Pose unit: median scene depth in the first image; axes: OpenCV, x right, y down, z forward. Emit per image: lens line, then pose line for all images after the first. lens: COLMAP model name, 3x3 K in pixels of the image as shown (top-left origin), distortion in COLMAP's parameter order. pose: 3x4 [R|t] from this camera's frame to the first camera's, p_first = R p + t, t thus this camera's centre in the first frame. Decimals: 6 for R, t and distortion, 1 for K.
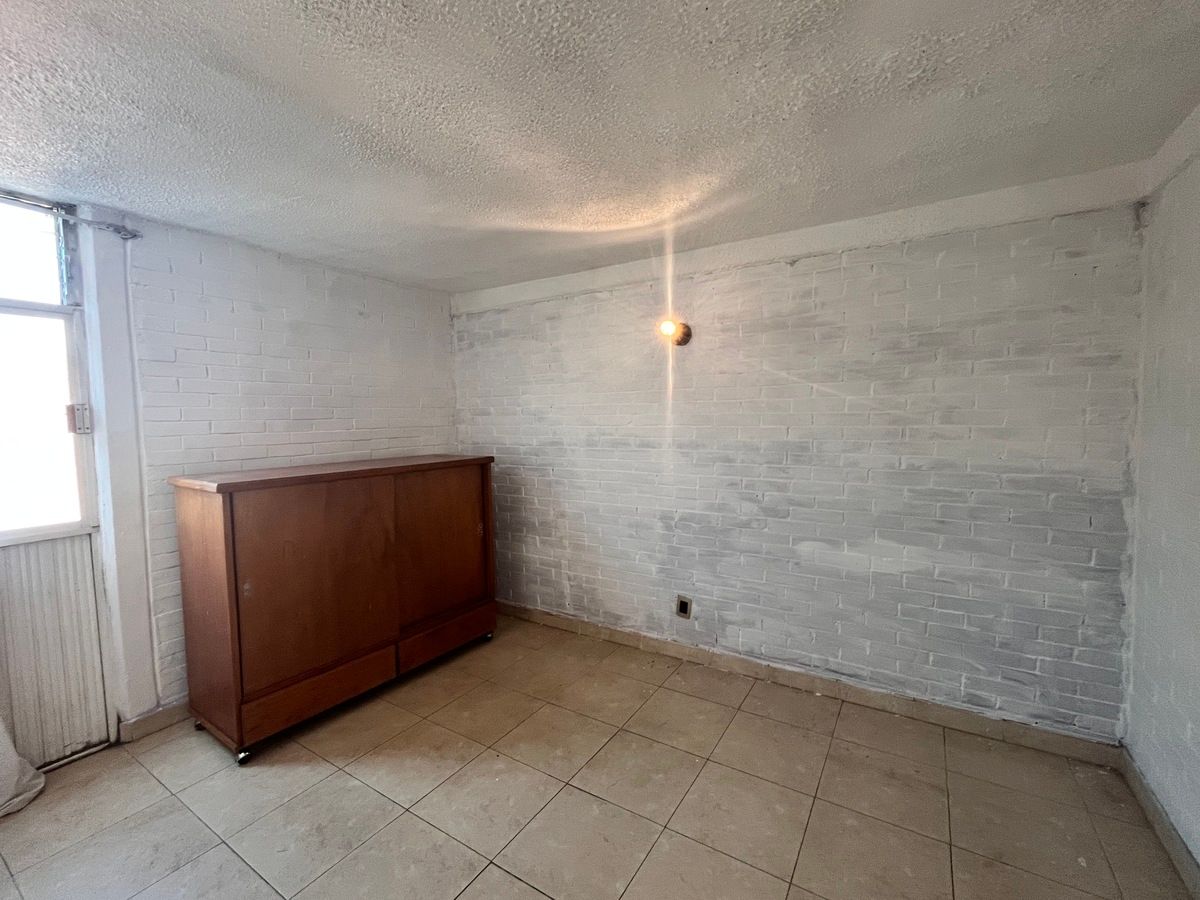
lens RADIAL K [[516.5, 0, 596.8], [0, 516.5, 450.5], [0, 0, 1]] dist [-0.000073, 0.000223]
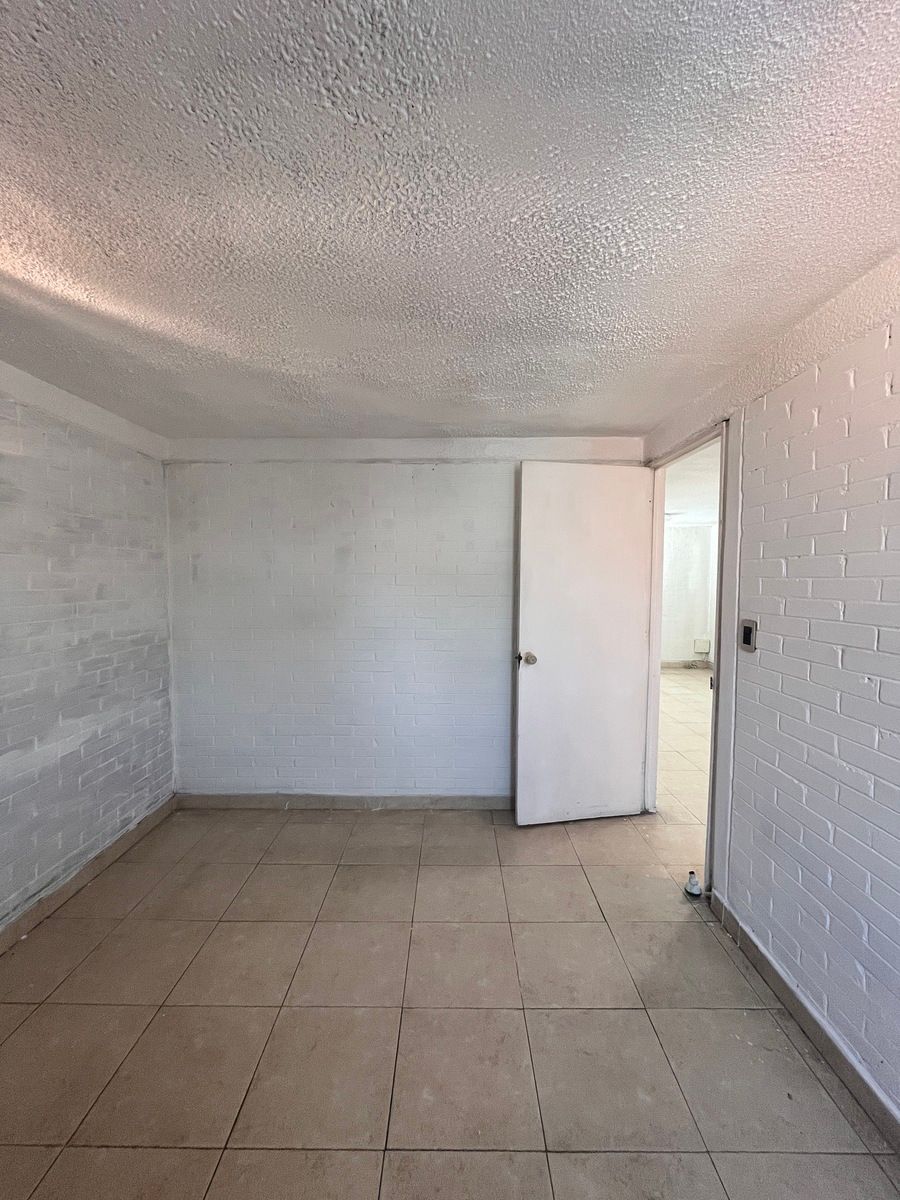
lens RADIAL K [[486.0, 0, 450.1], [0, 486.0, 601.7], [0, 0, 1]] dist [0.001470, -0.000317]
pose [[-0.526250, -0.029154, 0.849830, -0.500920], [0.060089, 0.995639, 0.071366, -0.059821], [-0.848204, 0.088622, -0.522203, 0.703989]]
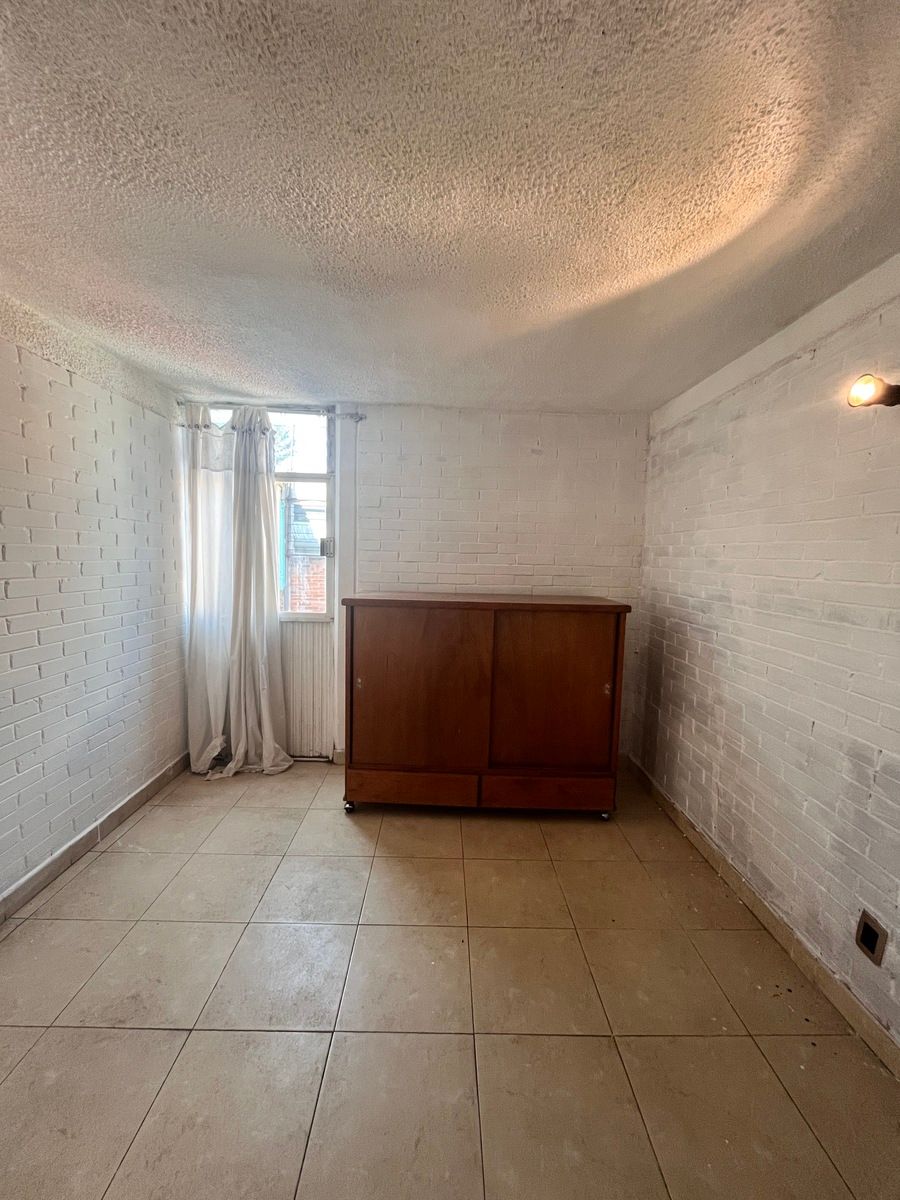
lens RADIAL K [[486.0, 0, 449.8], [0, 486.0, 600.5], [0, 0, 1]] dist [0.001470, -0.000317]
pose [[0.548314, 0.108501, -0.829204, 0.305455], [-0.088765, 0.993497, 0.071302, -0.028592], [0.831548, 0.034508, 0.554380, 0.371614]]
